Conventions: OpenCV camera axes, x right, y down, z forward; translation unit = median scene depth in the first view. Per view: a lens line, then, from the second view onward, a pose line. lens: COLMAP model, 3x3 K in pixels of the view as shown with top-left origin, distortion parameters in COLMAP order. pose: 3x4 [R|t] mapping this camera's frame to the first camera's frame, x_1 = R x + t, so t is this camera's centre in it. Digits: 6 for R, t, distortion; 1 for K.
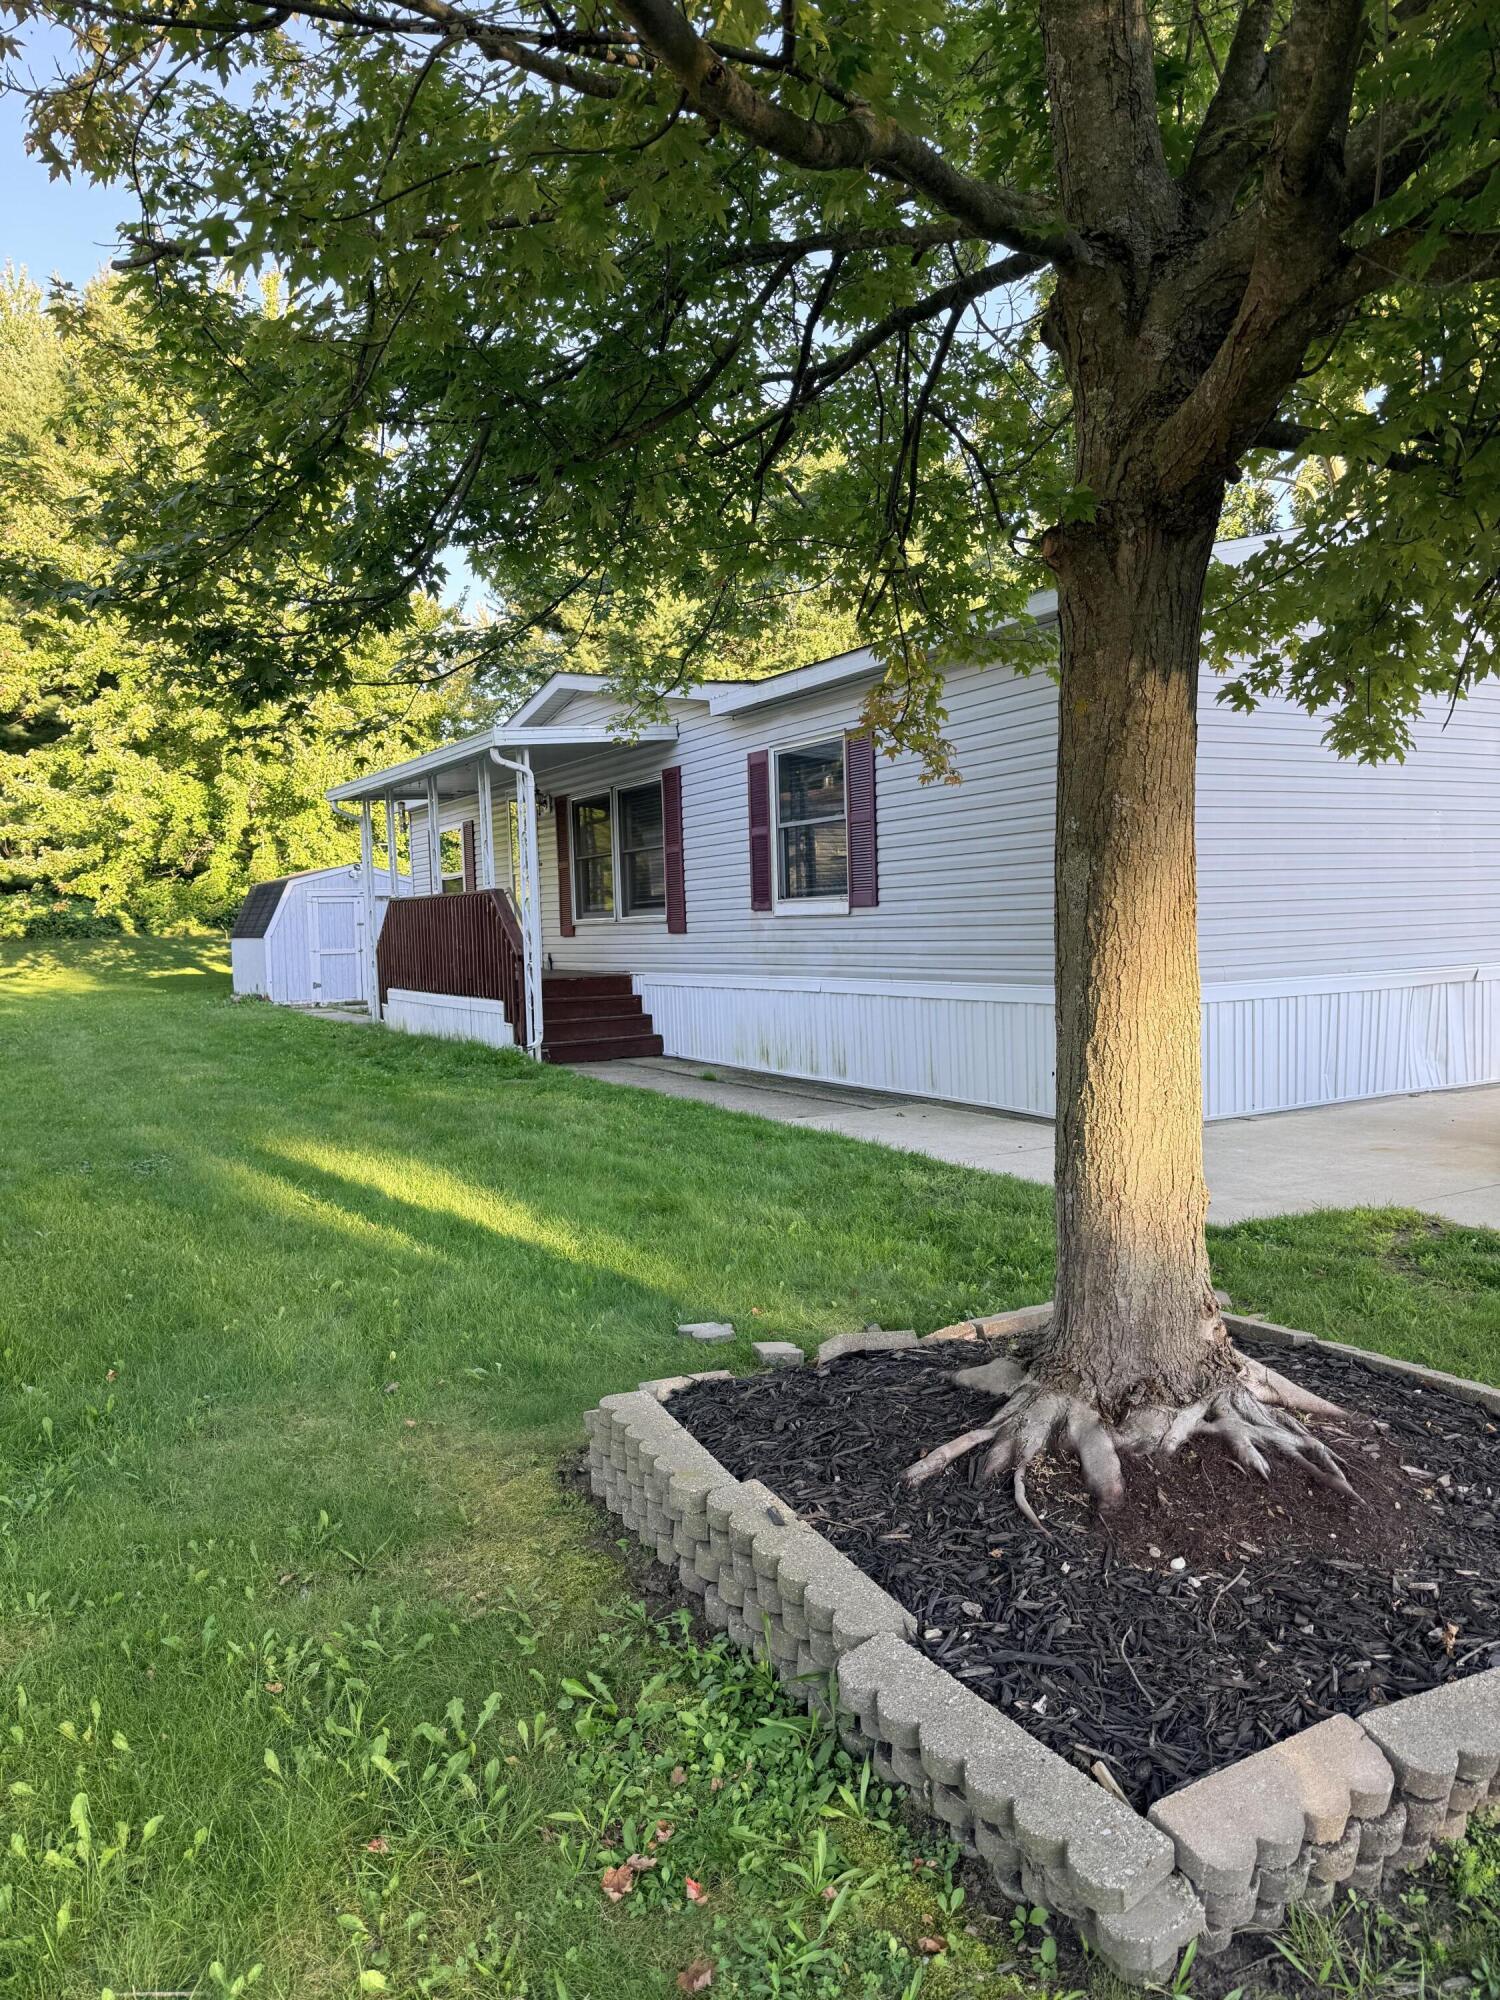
lens RADIAL K [[1395.6, 0, 747.8], [0, 1395.6, 1016.0], [0, 0, 1]] dist [0.077239, -0.002770]
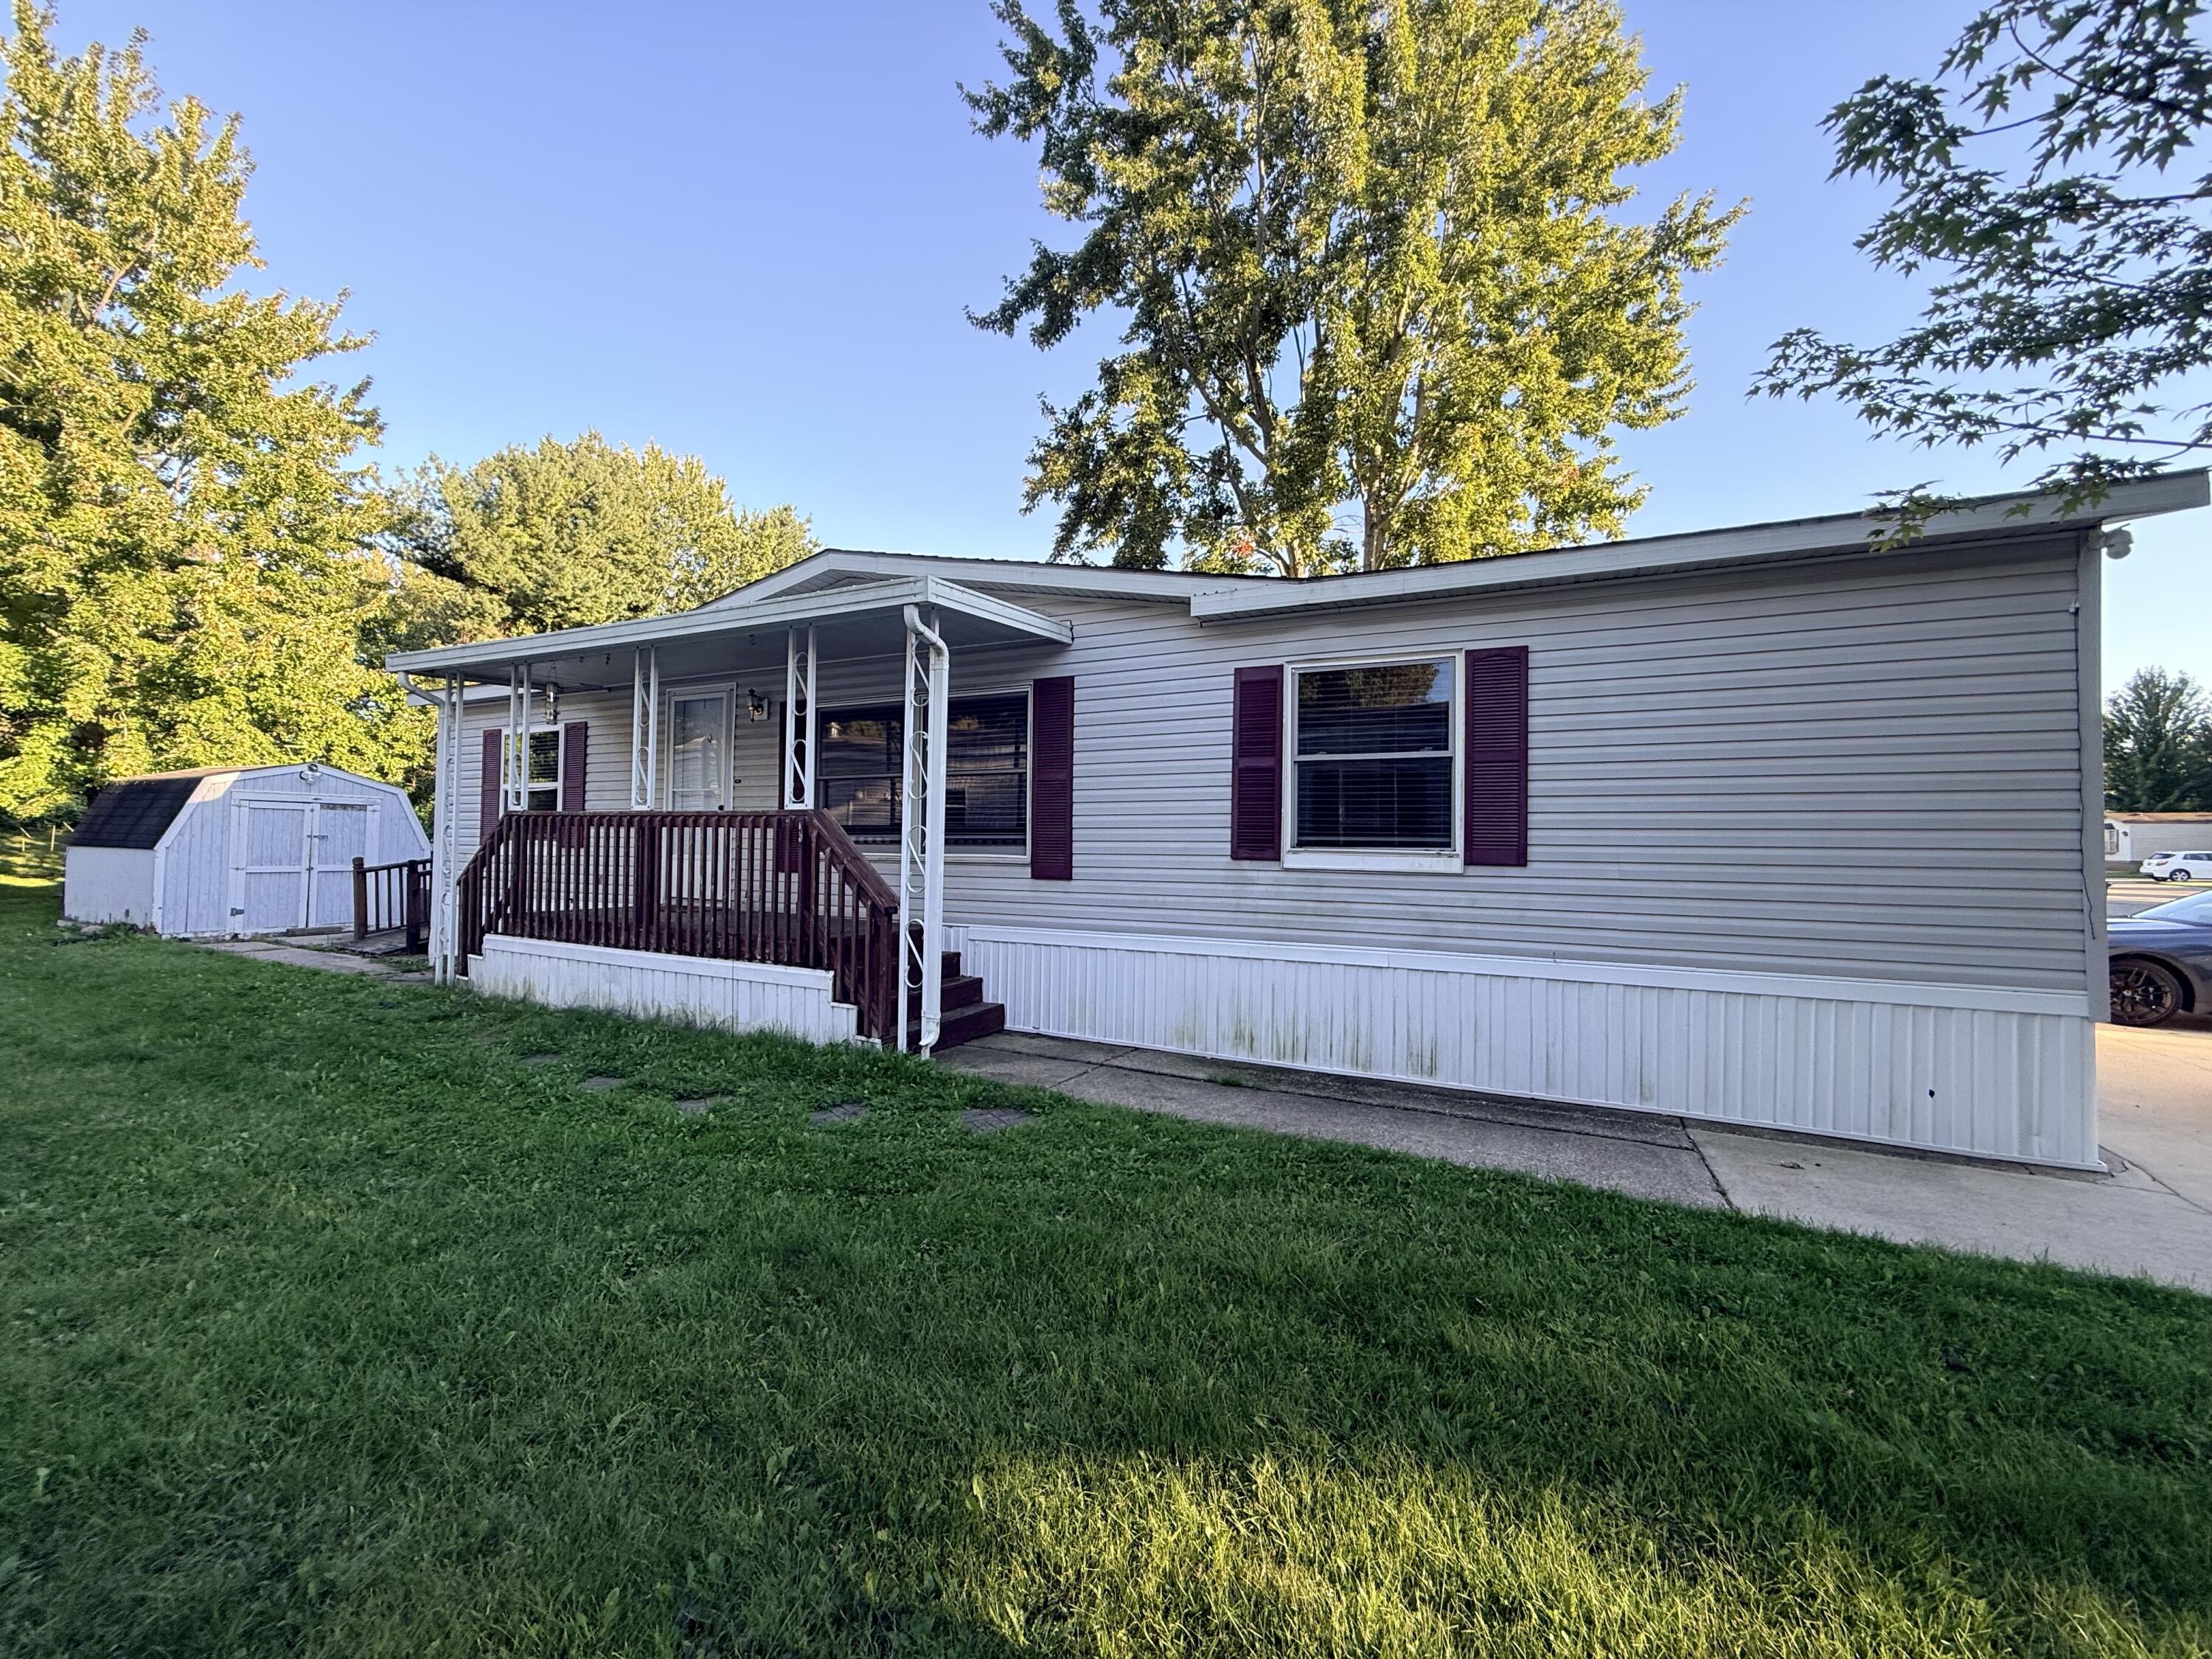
lens RADIAL K [[875.6, 0, 1098.9], [0, 875.6, 834.6], [0, 0, 1]] dist [-0.000430, 0.000461]
pose [[0.832737, 0.049655, 0.551438, -0.170449], [-0.002242, 0.996265, -0.086324, -0.022755], [-0.553665, 0.070649, 0.829737, 0.310080]]
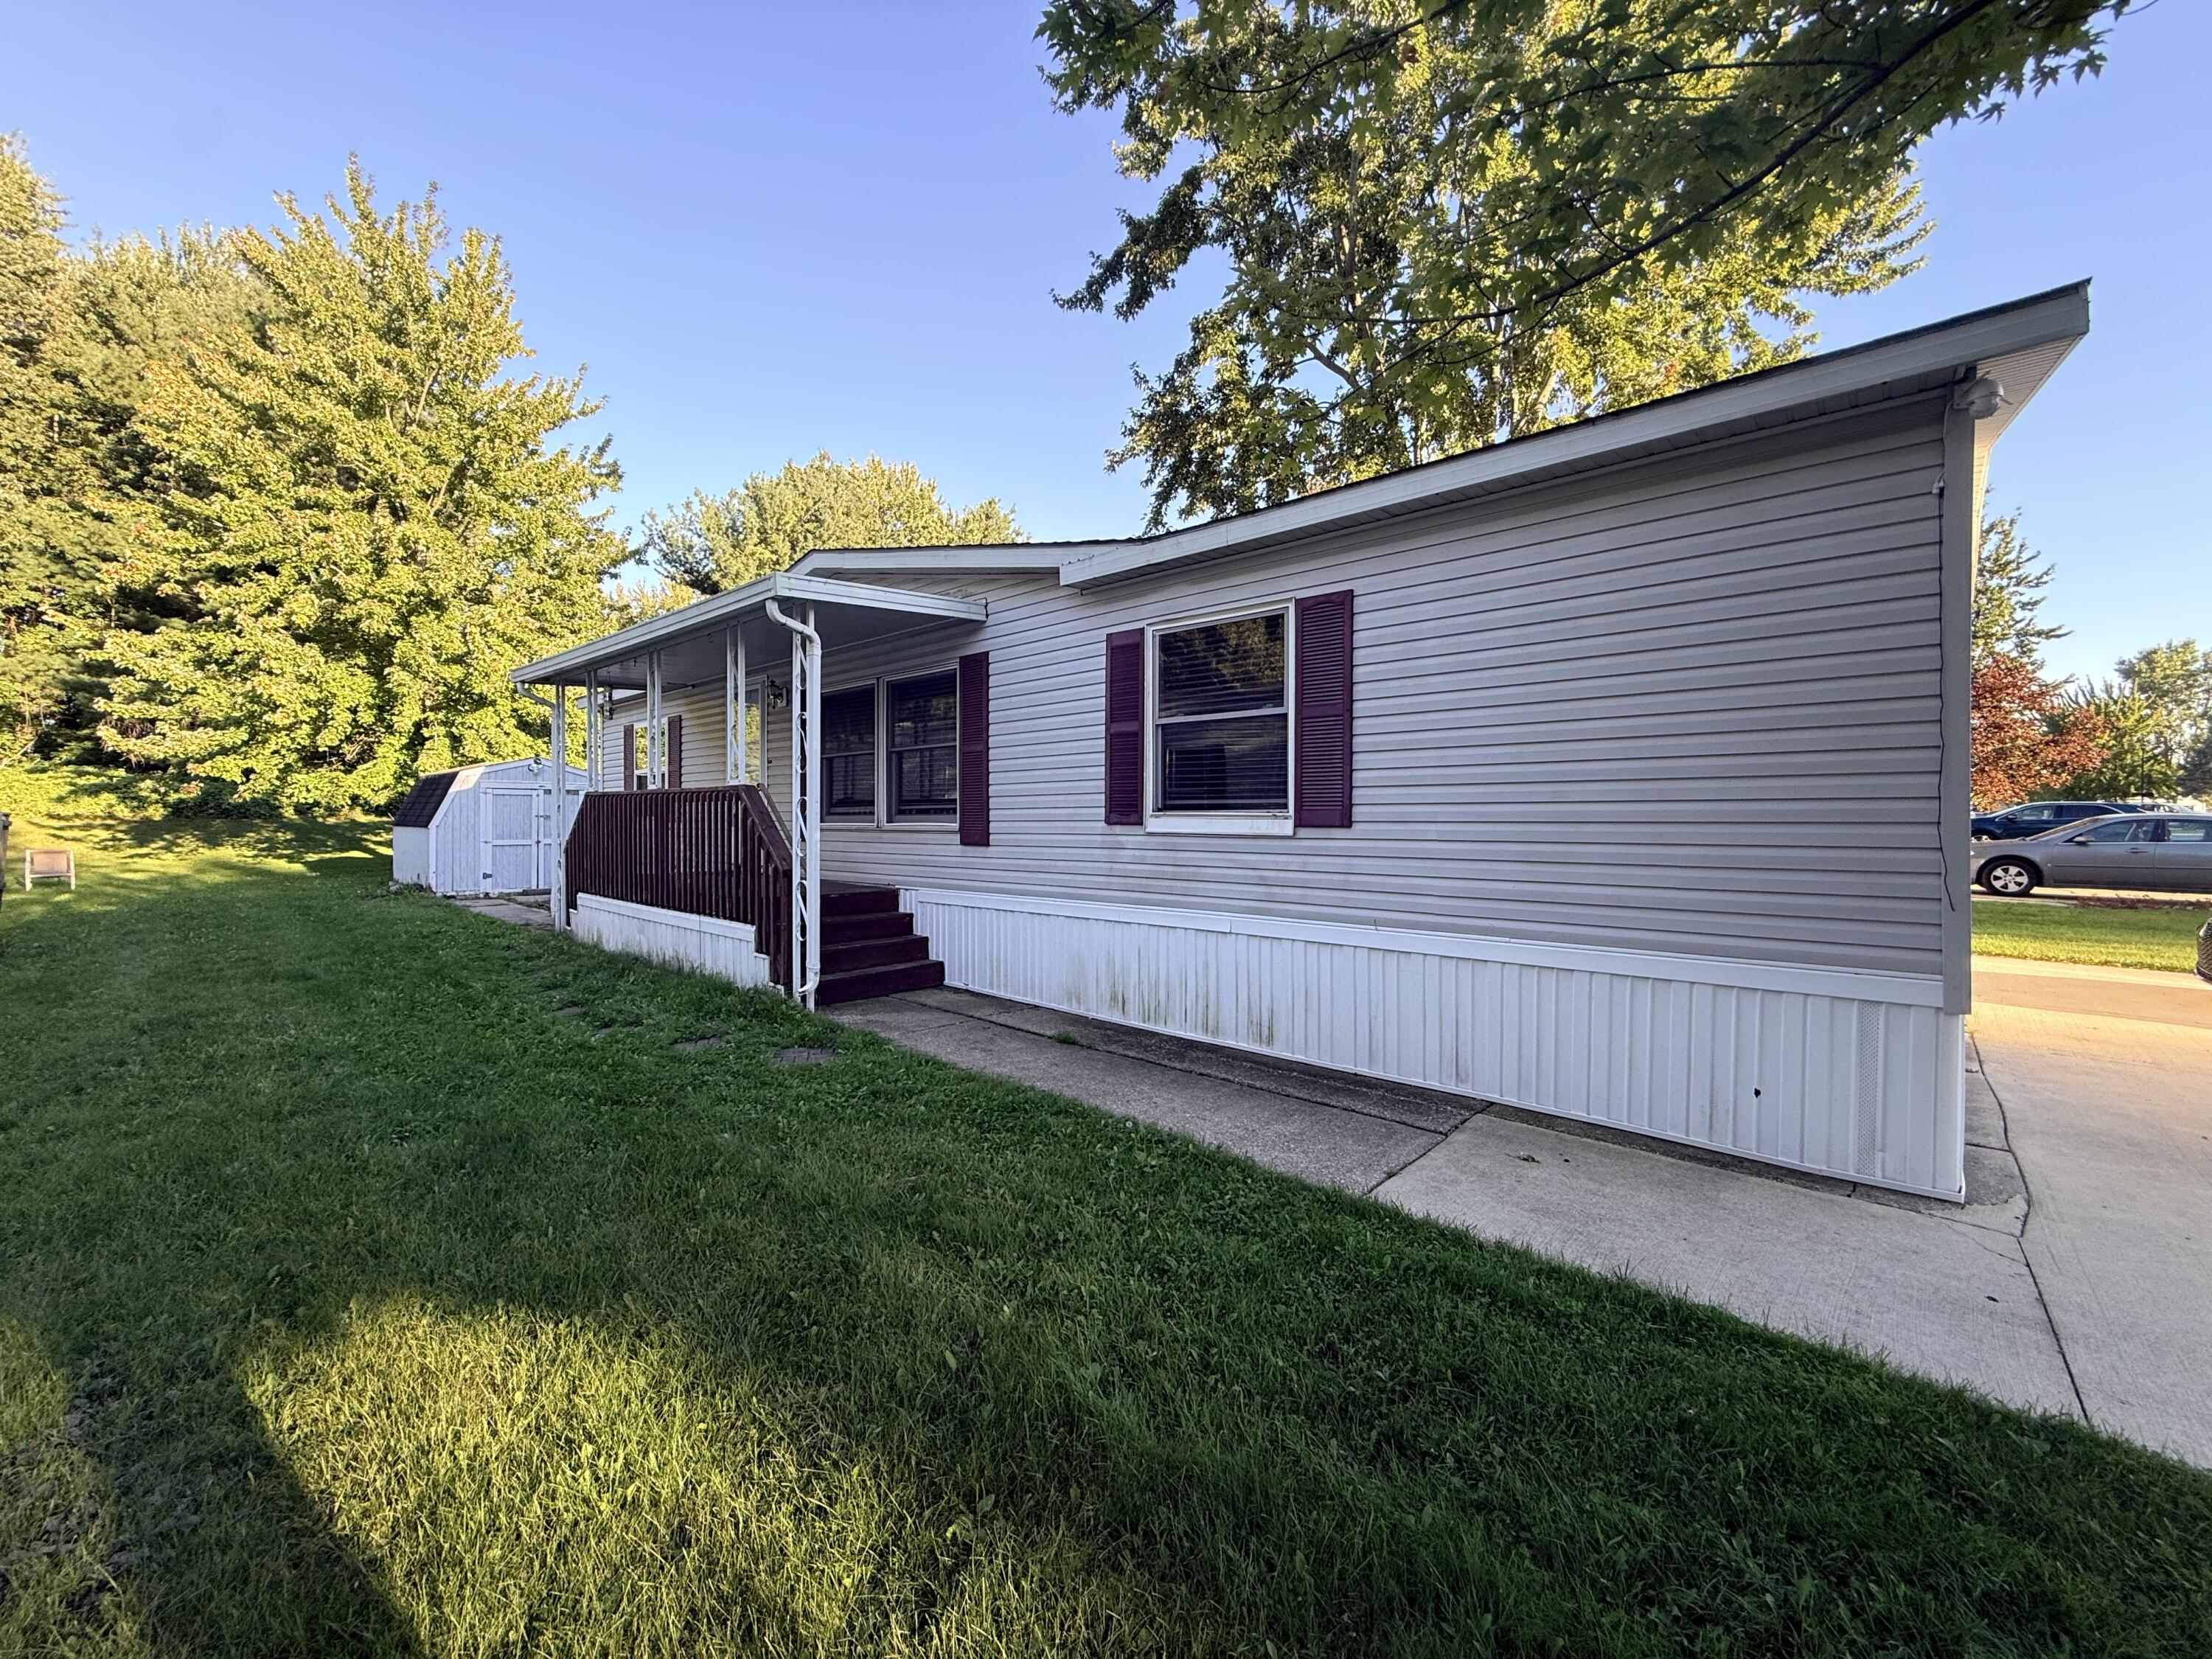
lens RADIAL K [[875.6, 0, 1097.6], [0, 875.6, 837.8], [0, 0, 1]] dist [-0.000430, 0.000461]
pose [[0.952095, 0.024808, 0.304794, -0.078732], [-0.009727, 0.998656, -0.050900, -0.020589], [-0.305647, 0.045497, 0.951057, 0.256548]]
